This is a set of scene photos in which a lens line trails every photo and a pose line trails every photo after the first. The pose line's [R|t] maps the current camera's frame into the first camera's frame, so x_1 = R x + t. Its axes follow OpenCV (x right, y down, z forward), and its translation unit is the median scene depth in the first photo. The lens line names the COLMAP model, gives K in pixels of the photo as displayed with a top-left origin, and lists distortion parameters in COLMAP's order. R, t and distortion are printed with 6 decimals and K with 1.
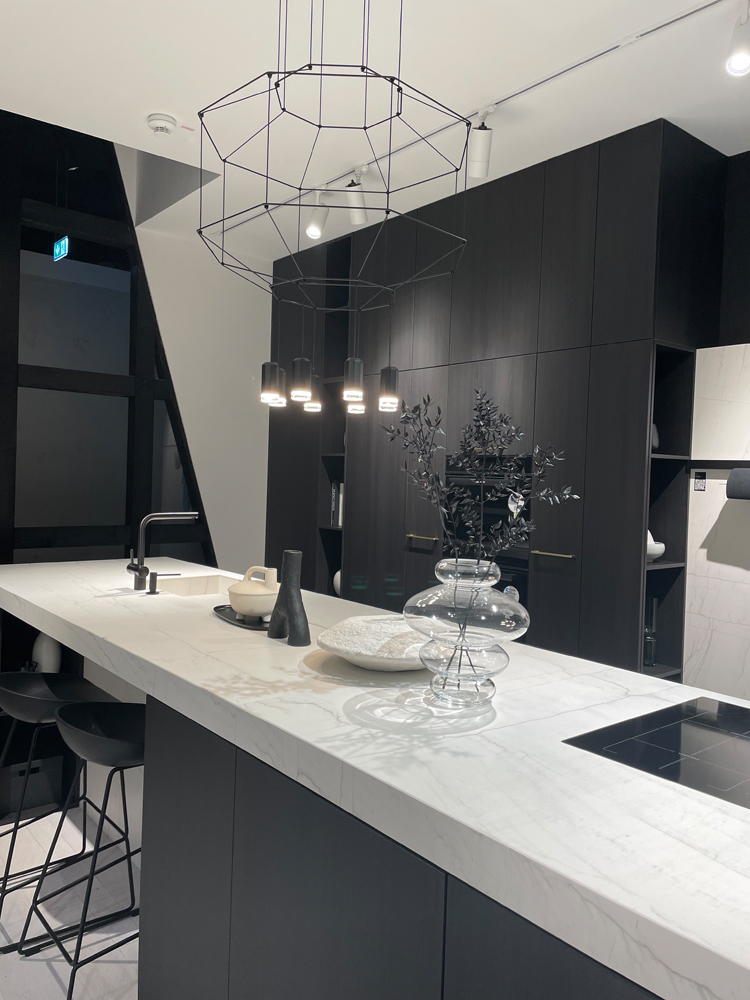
lens RADIAL K [[762.7, 0, 377.6], [0, 762.7, 493.4], [0, 0, 1]] dist [0.088834, -0.117190]
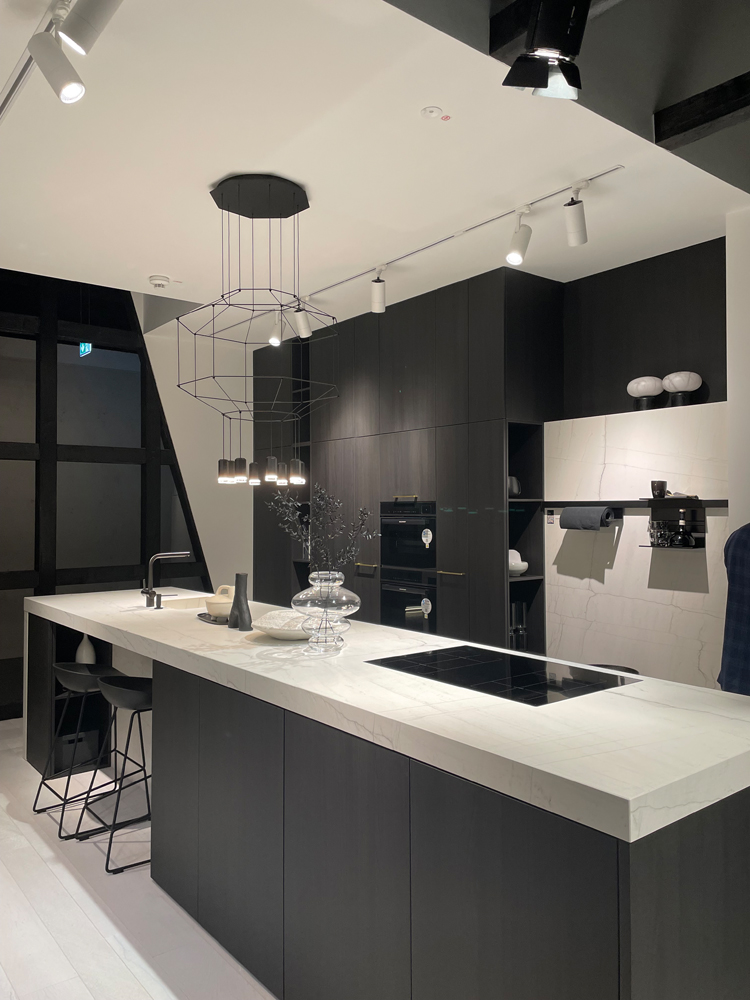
lens RADIAL K [[762.7, 0, 377.8], [0, 762.7, 495.3], [0, 0, 1]] dist [0.088834, -0.117190]
pose [[0.999150, -0.036780, -0.018641, 0.214193], [0.035933, 0.998390, -0.043891, -0.007530], [0.020225, 0.043184, 0.998862, -0.621683]]
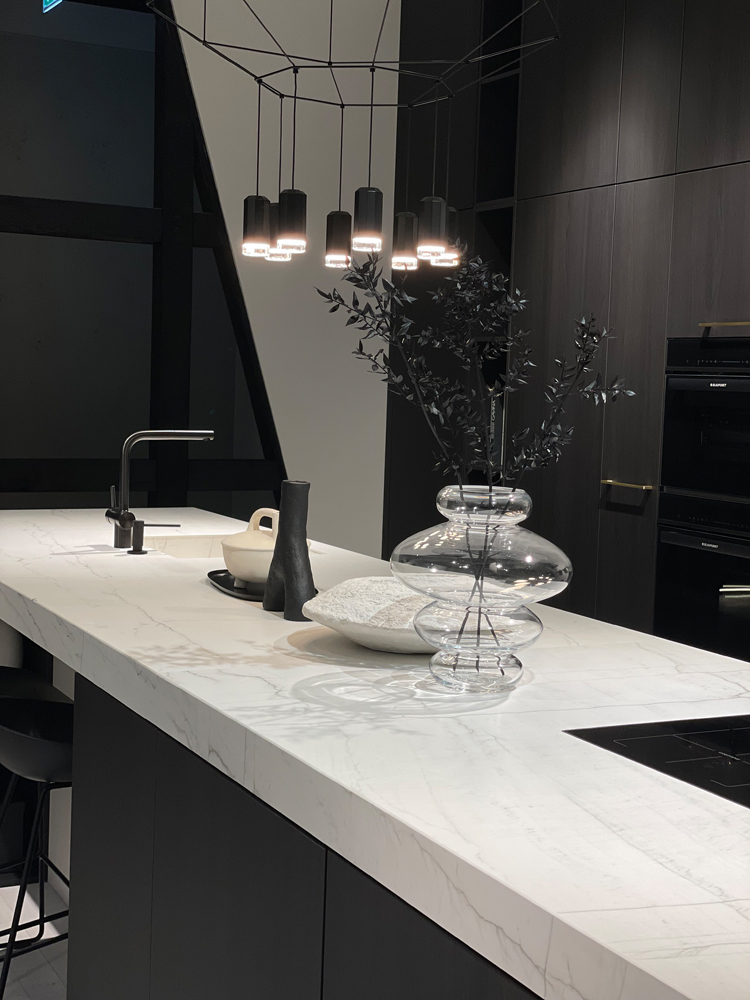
lens RADIAL K [[1509.4, 0, 360.0], [0, 1509.4, 493.1], [0, 0, 1]] dist [0.106731, 0.000000]
pose [[0.973424, 0.018507, -0.228262, 0.244446], [-0.007573, 0.998786, 0.048684, 0.021699], [0.228885, -0.045662, 0.972382, -0.265438]]
